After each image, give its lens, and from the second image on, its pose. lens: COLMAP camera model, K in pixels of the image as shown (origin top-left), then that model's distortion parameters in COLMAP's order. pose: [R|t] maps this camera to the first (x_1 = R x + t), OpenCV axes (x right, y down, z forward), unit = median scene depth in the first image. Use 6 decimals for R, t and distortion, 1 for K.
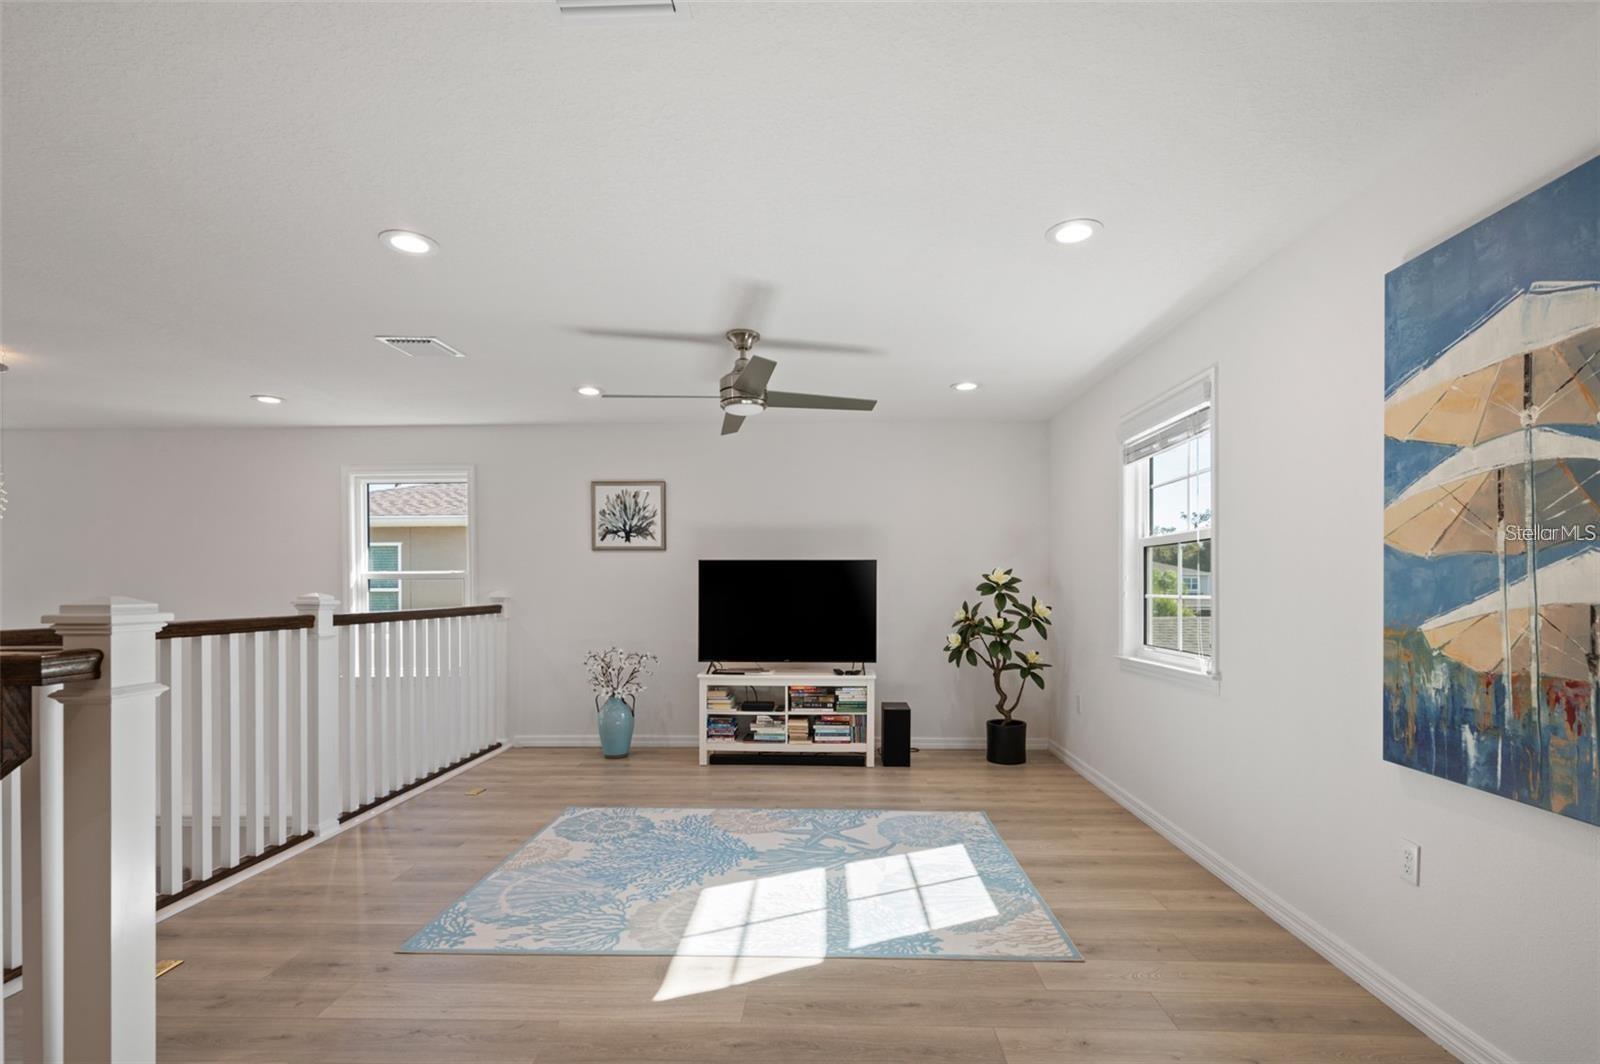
lens RADIAL K [[717.8, 0, 798.3], [0, 717.8, 594.9], [0, 0, 1]] dist [-0.000178, -0.000030]
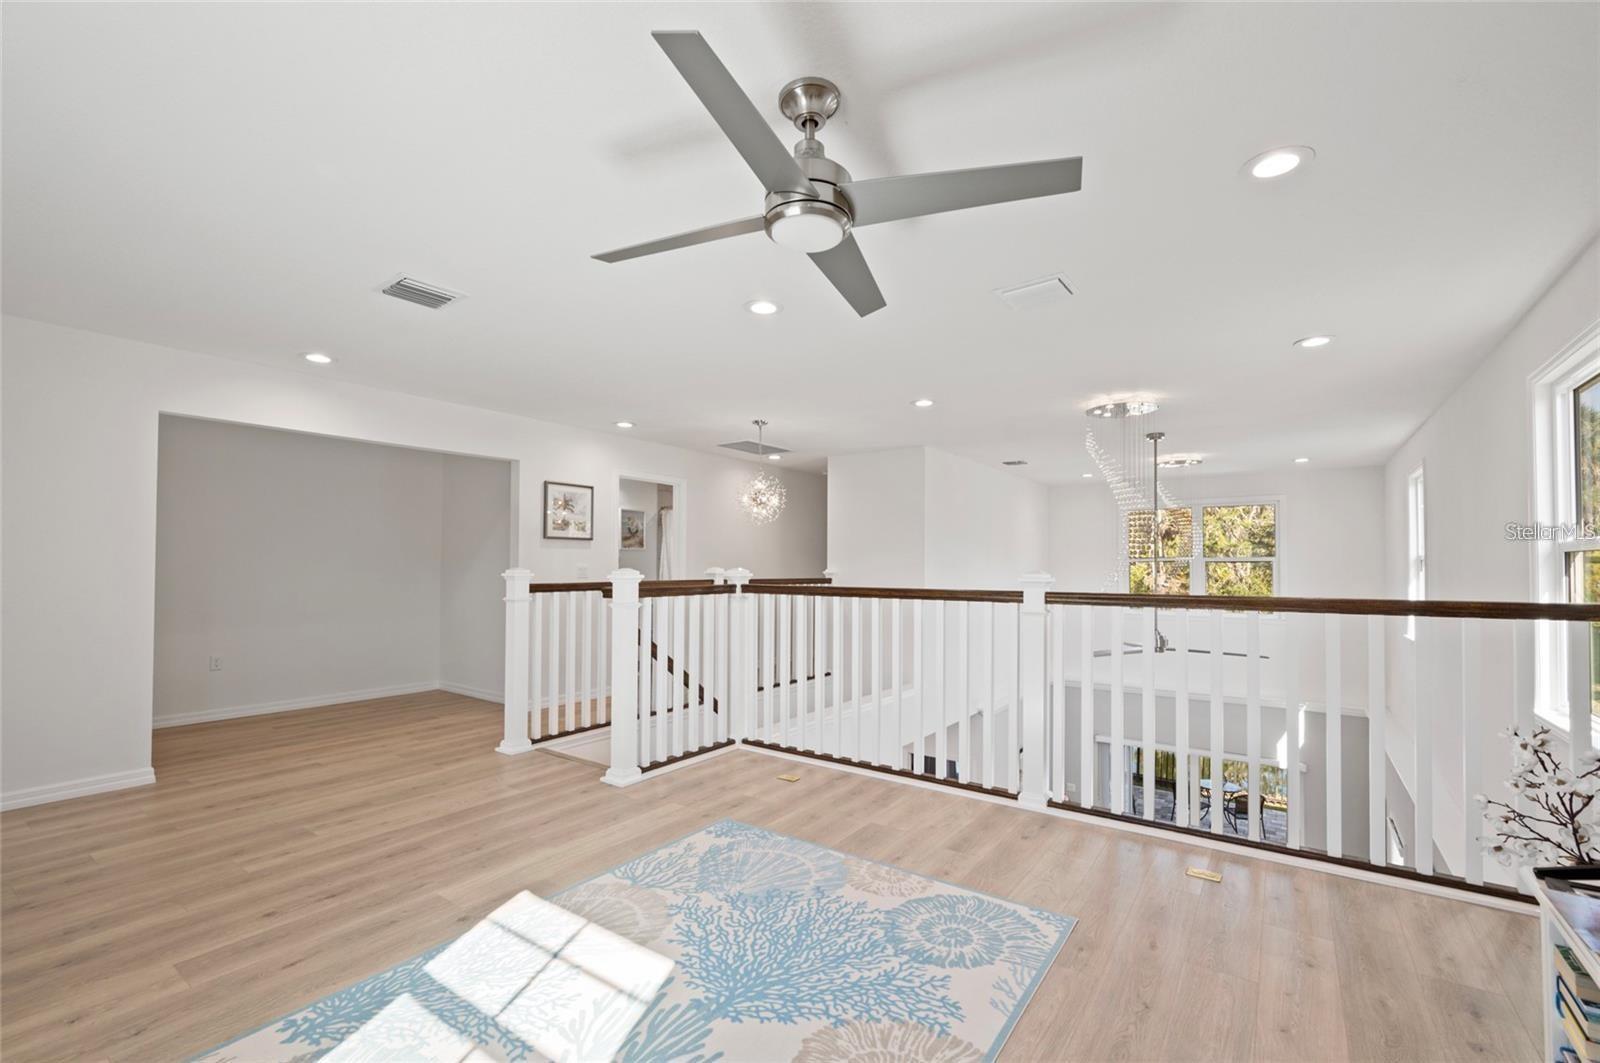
lens RADIAL K [[693.0, 0, 799.2], [0, 693.0, 549.6], [0, 0, 1]] dist [-0.000748, -0.000208]
pose [[-0.544464, -0.020205, -0.838541, 0.356672], [-0.011741, 0.999795, -0.016467, -0.012346], [0.838702, 0.000879, -0.544590, 1.261506]]
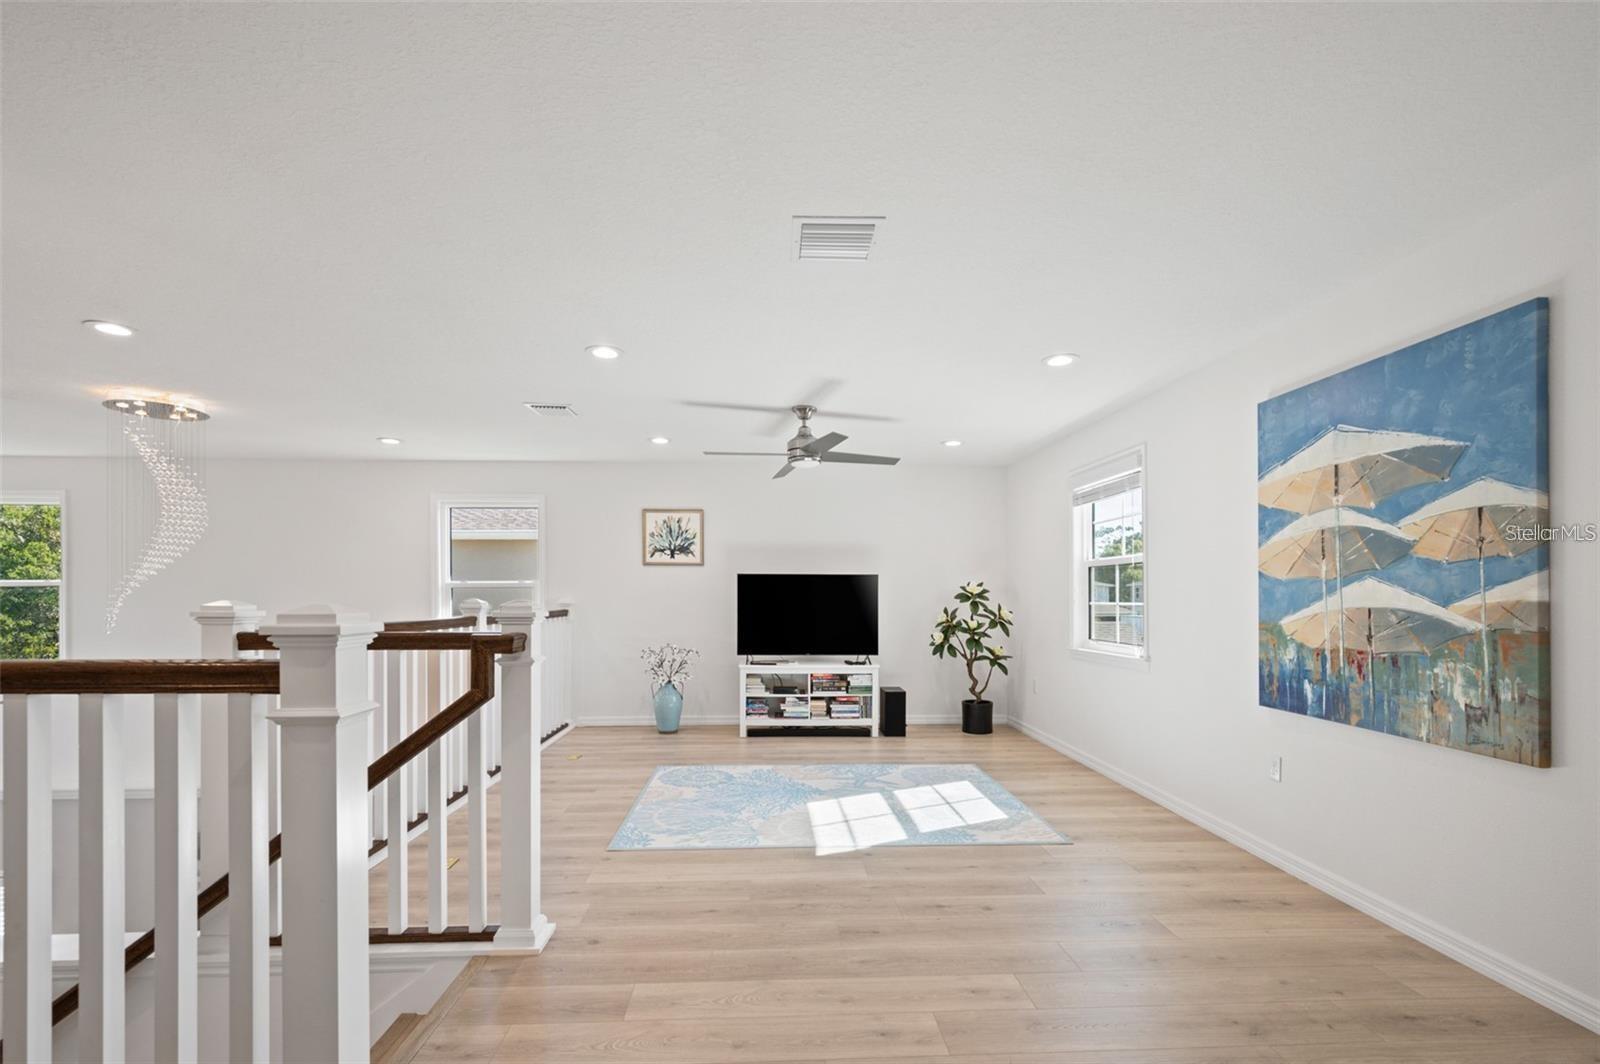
lens RADIAL K [[667.8, 0, 780.9], [0, 667.8, 592.0], [0, 0, 1]] dist [-0.001112, -0.000215]
pose [[0.997569, 0.003701, 0.069591, -0.207422], [-0.002622, 0.999875, -0.015584, 0.001567], [-0.069640, 0.015363, 0.997454, -0.243181]]
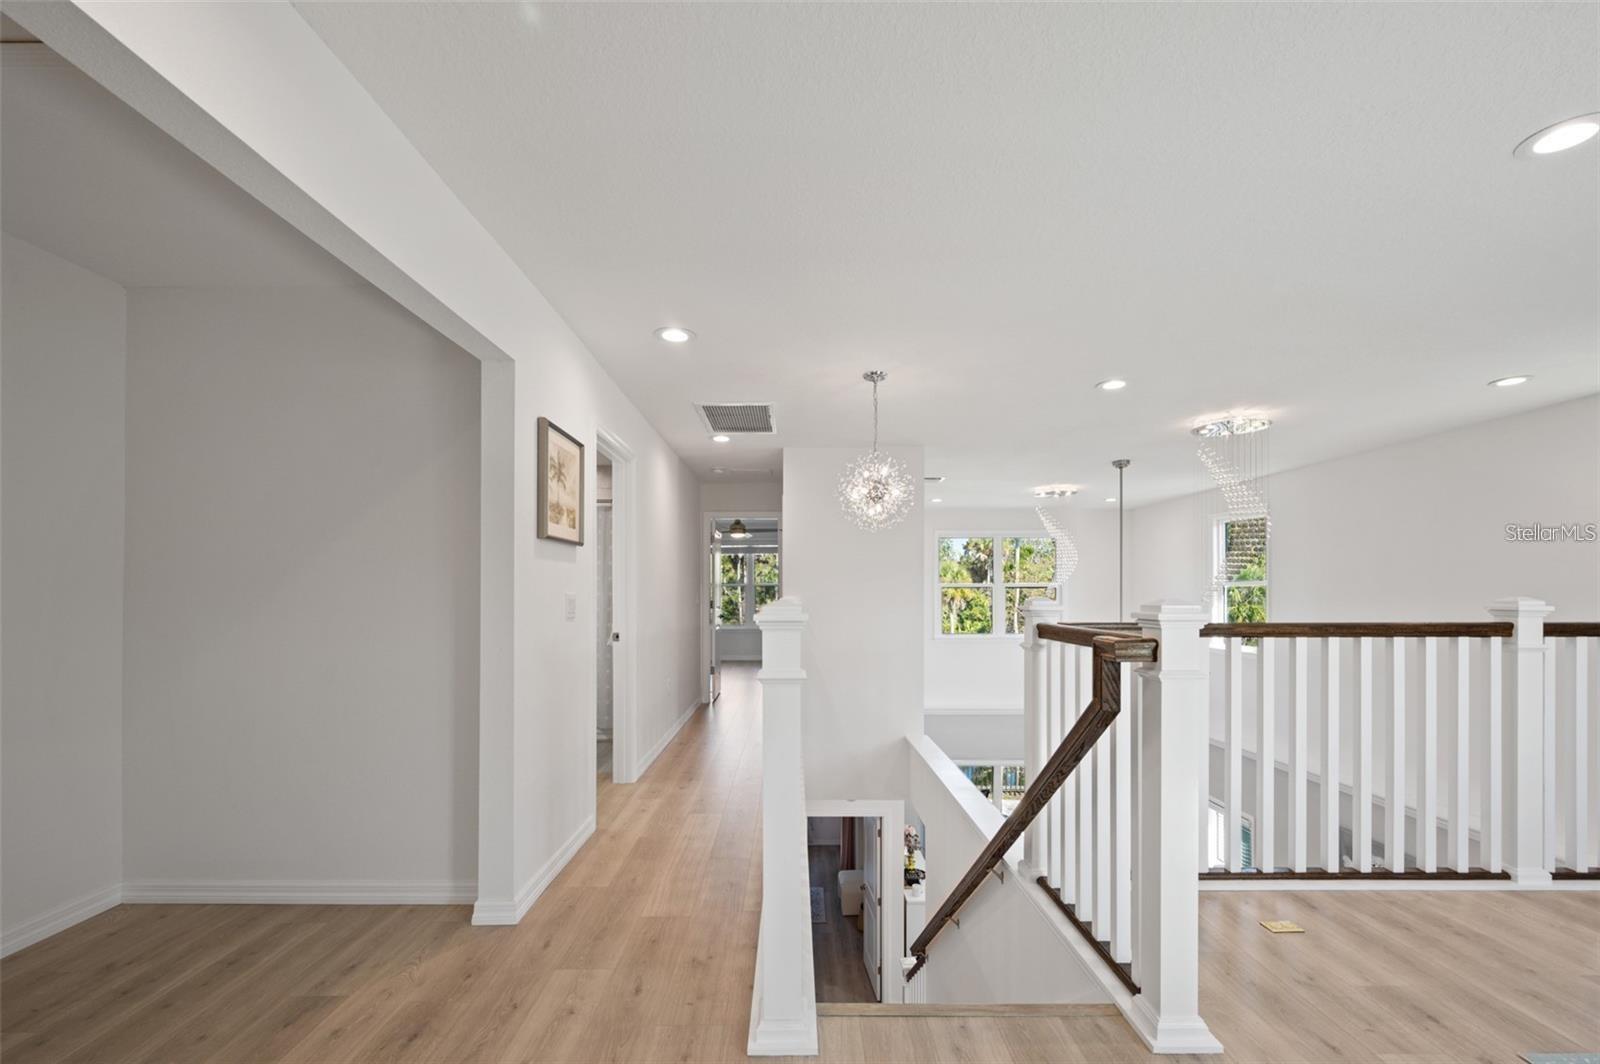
lens RADIAL K [[672.7, 0, 804.0], [0, 672.7, 587.9], [0, 0, 1]] dist [-0.001700, -0.000642]
pose [[0.057593, -0.002647, -0.998337, 0.078167], [-0.008933, 0.999955, -0.003167, -0.003188], [0.998300, 0.009101, 0.057567, 0.104029]]
